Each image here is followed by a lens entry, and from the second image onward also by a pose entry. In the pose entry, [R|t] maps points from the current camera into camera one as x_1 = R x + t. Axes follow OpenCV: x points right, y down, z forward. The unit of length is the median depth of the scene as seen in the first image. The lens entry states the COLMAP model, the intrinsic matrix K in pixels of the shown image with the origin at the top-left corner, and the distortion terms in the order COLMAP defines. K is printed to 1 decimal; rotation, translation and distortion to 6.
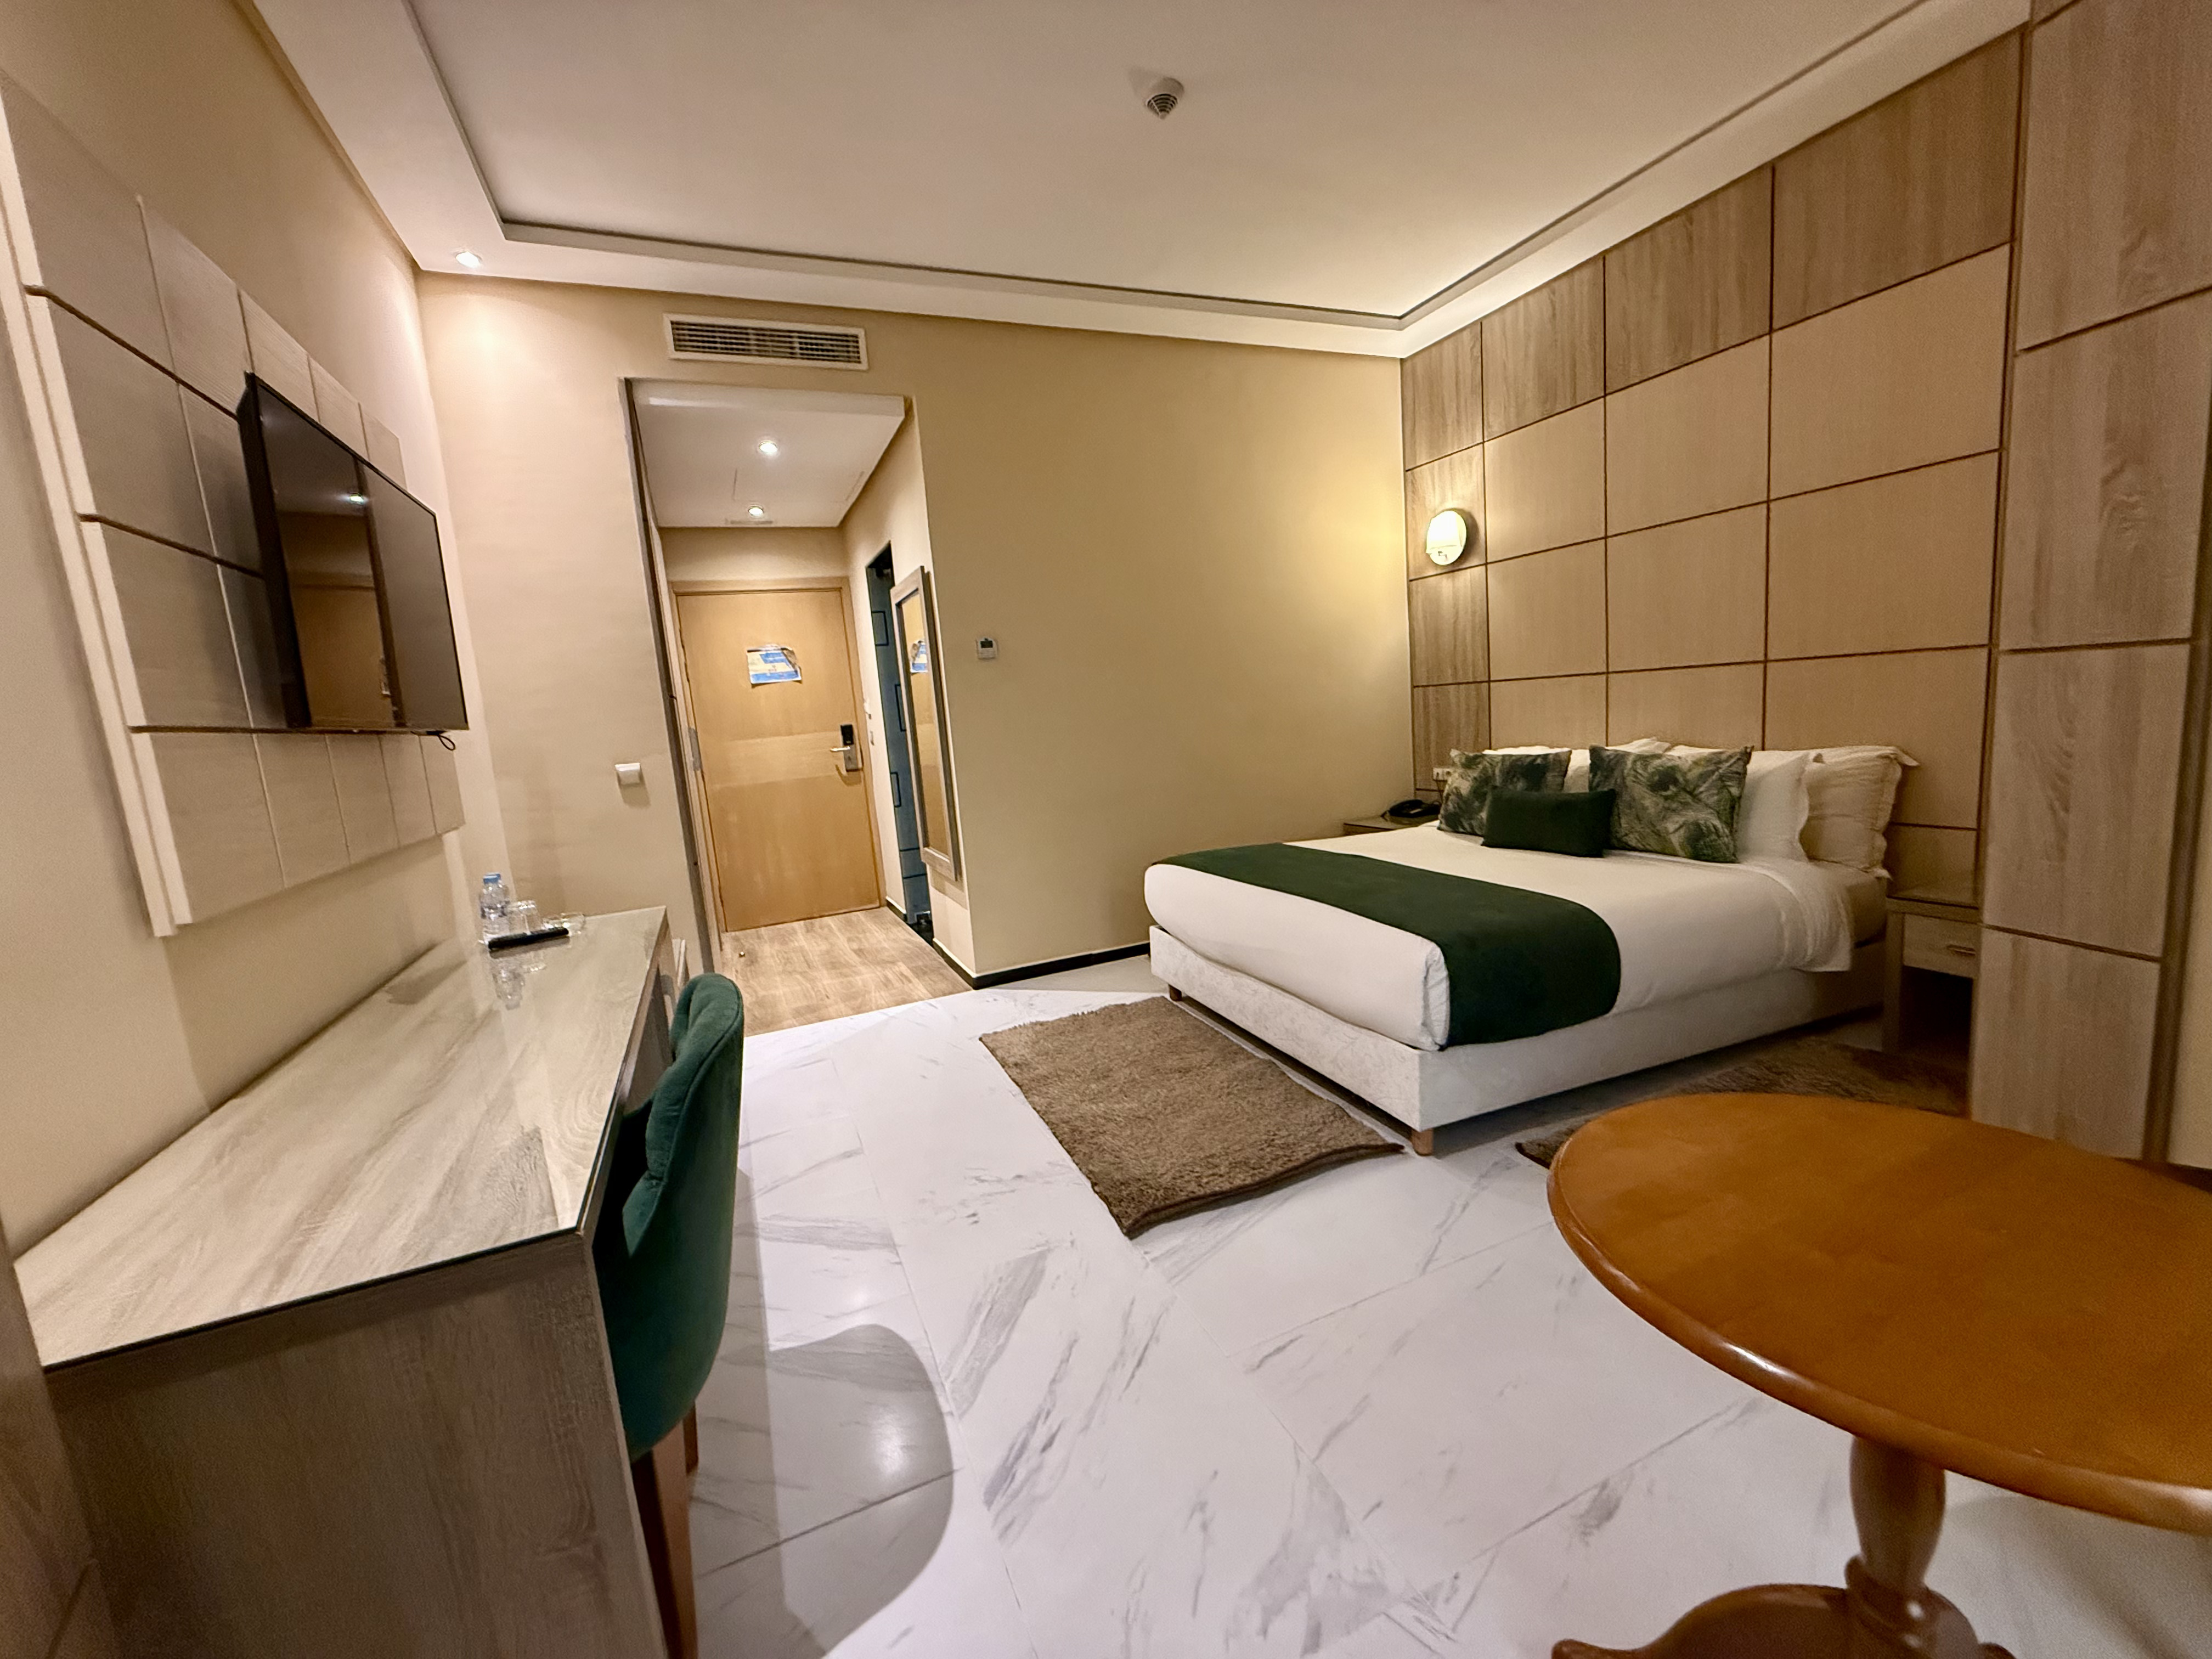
lens RADIAL K [[861.0, 0, 1106.0], [0, 861.0, 829.5], [0, 0, 1]] dist [-0.012929, 0.000534]
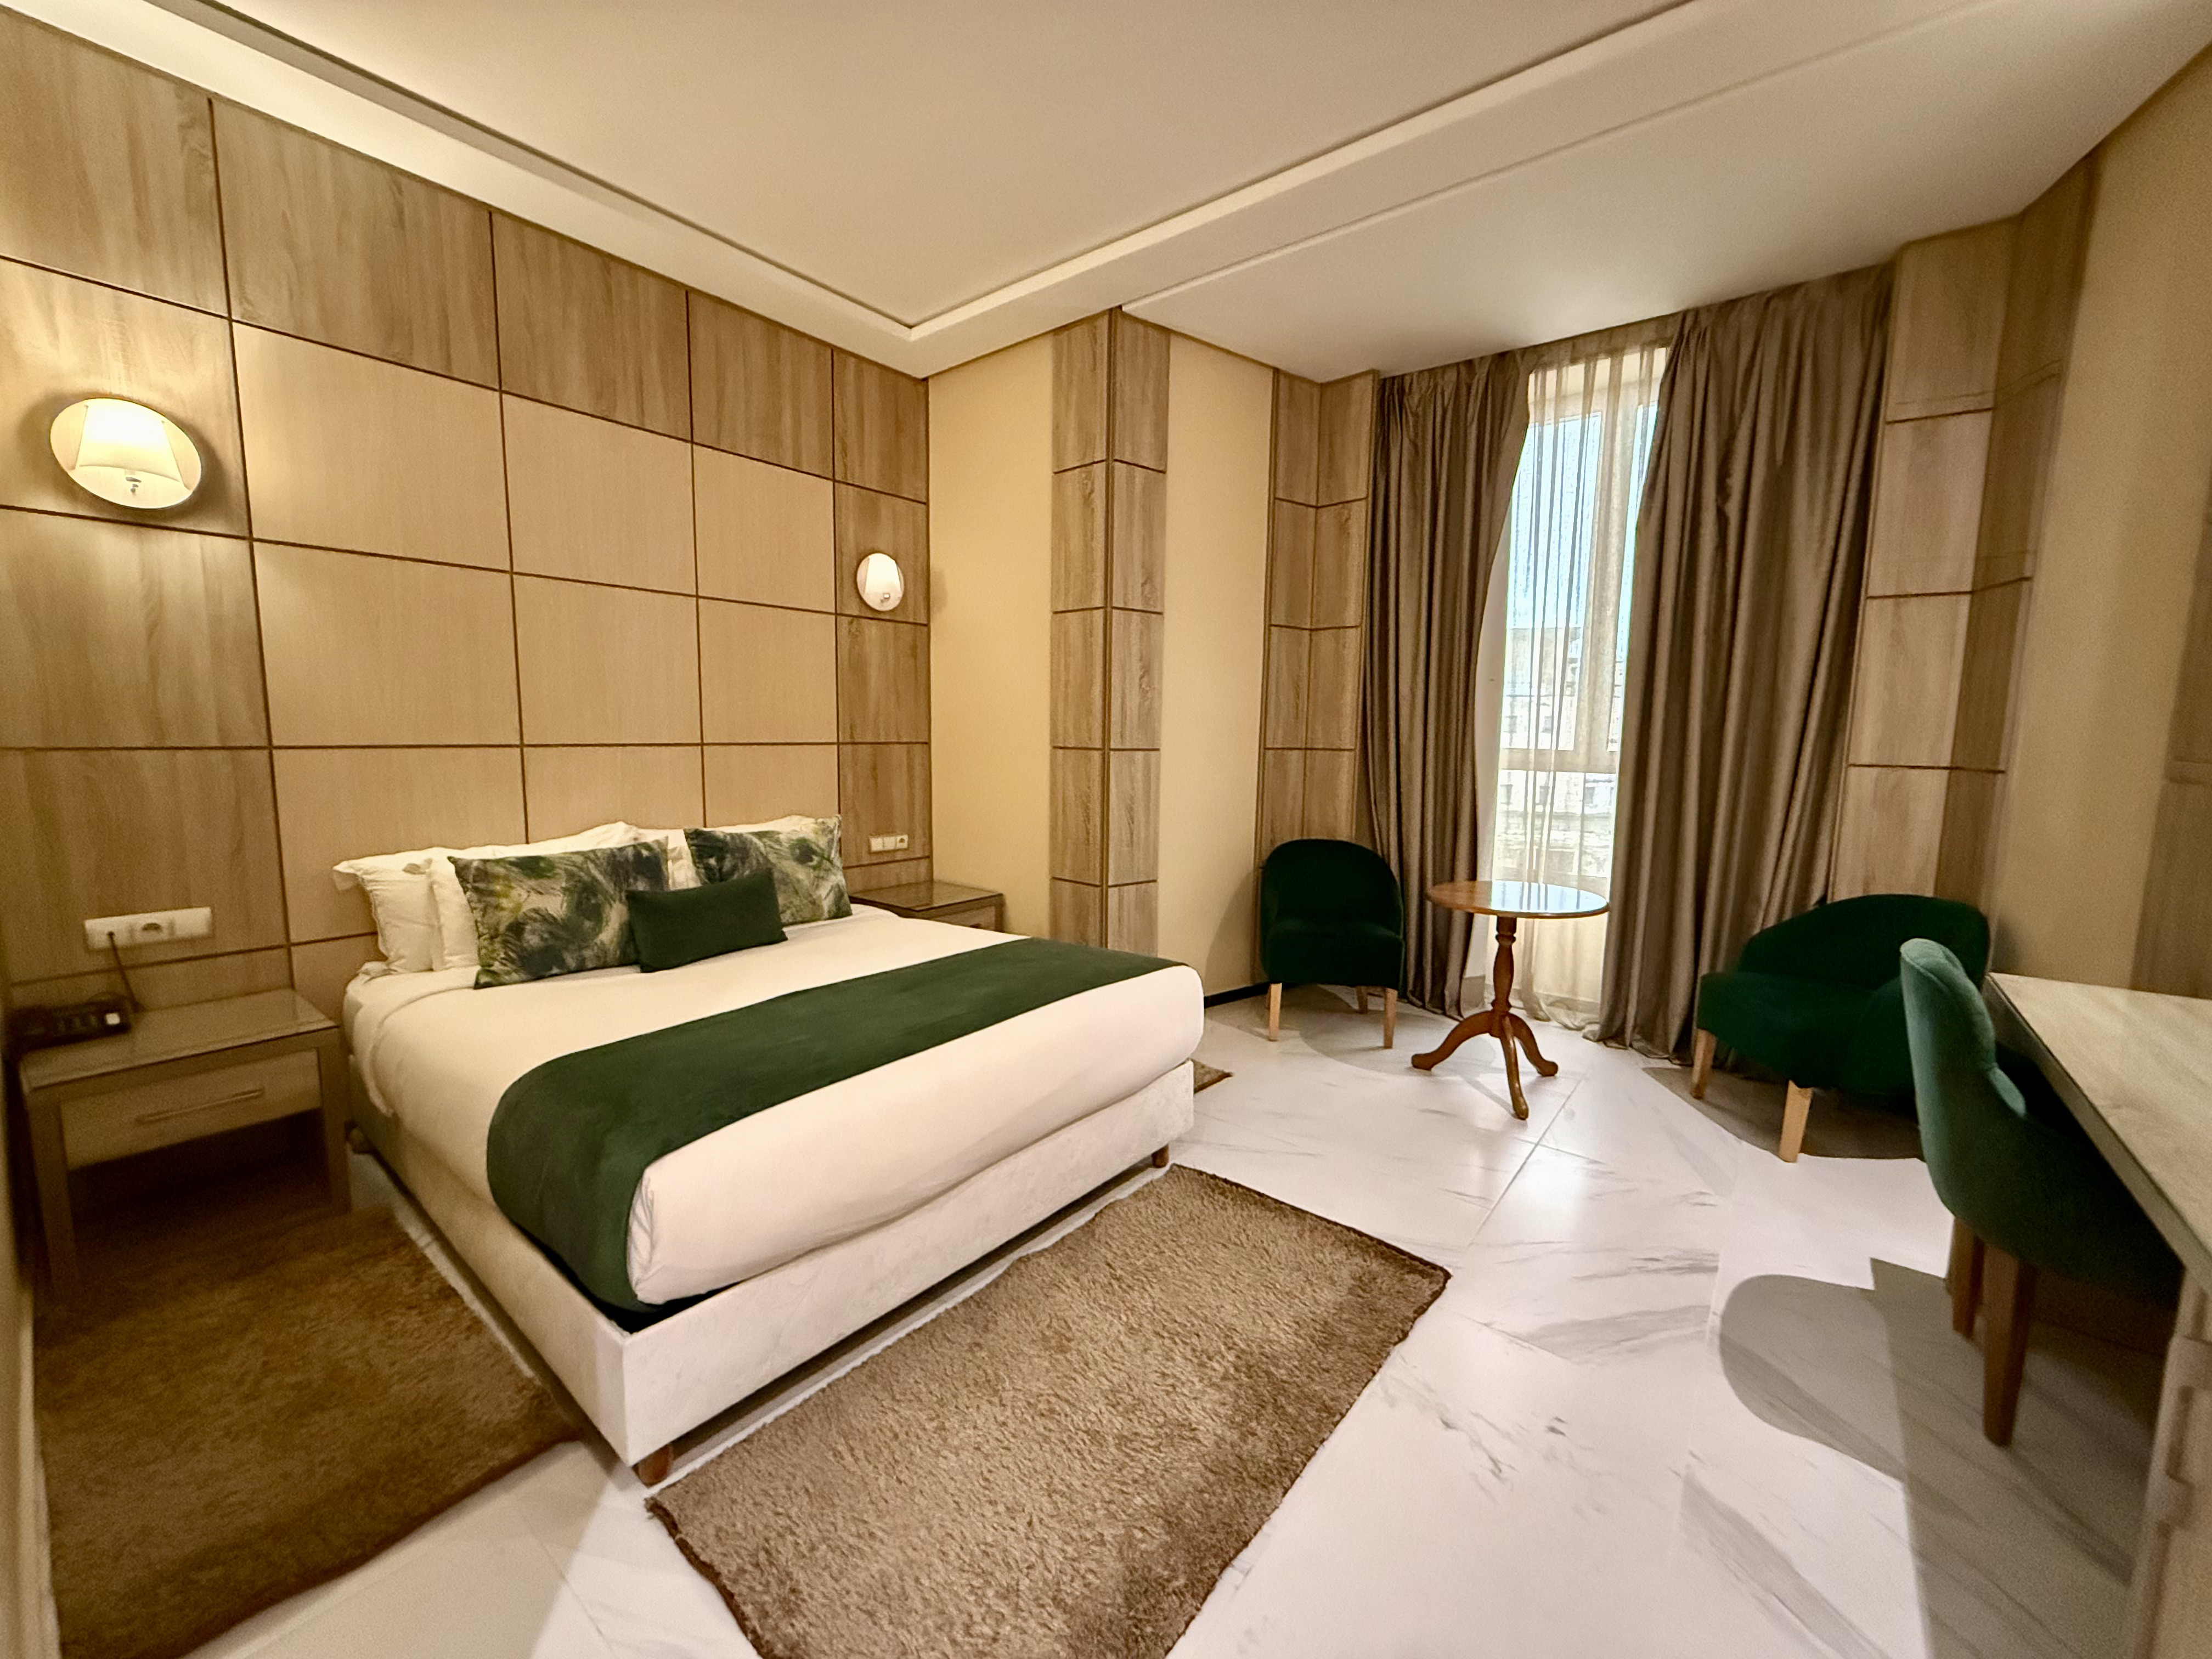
lens RADIAL K [[861.0, 0, 1106.0], [0, 861.0, 829.5], [0, 0, 1]] dist [-0.012929, 0.000534]
pose [[-0.453278, -0.026748, 0.890968, -0.437195], [0.151740, 0.982645, 0.106698, -0.137278], [-0.878359, 0.183559, -0.441352, 1.109409]]
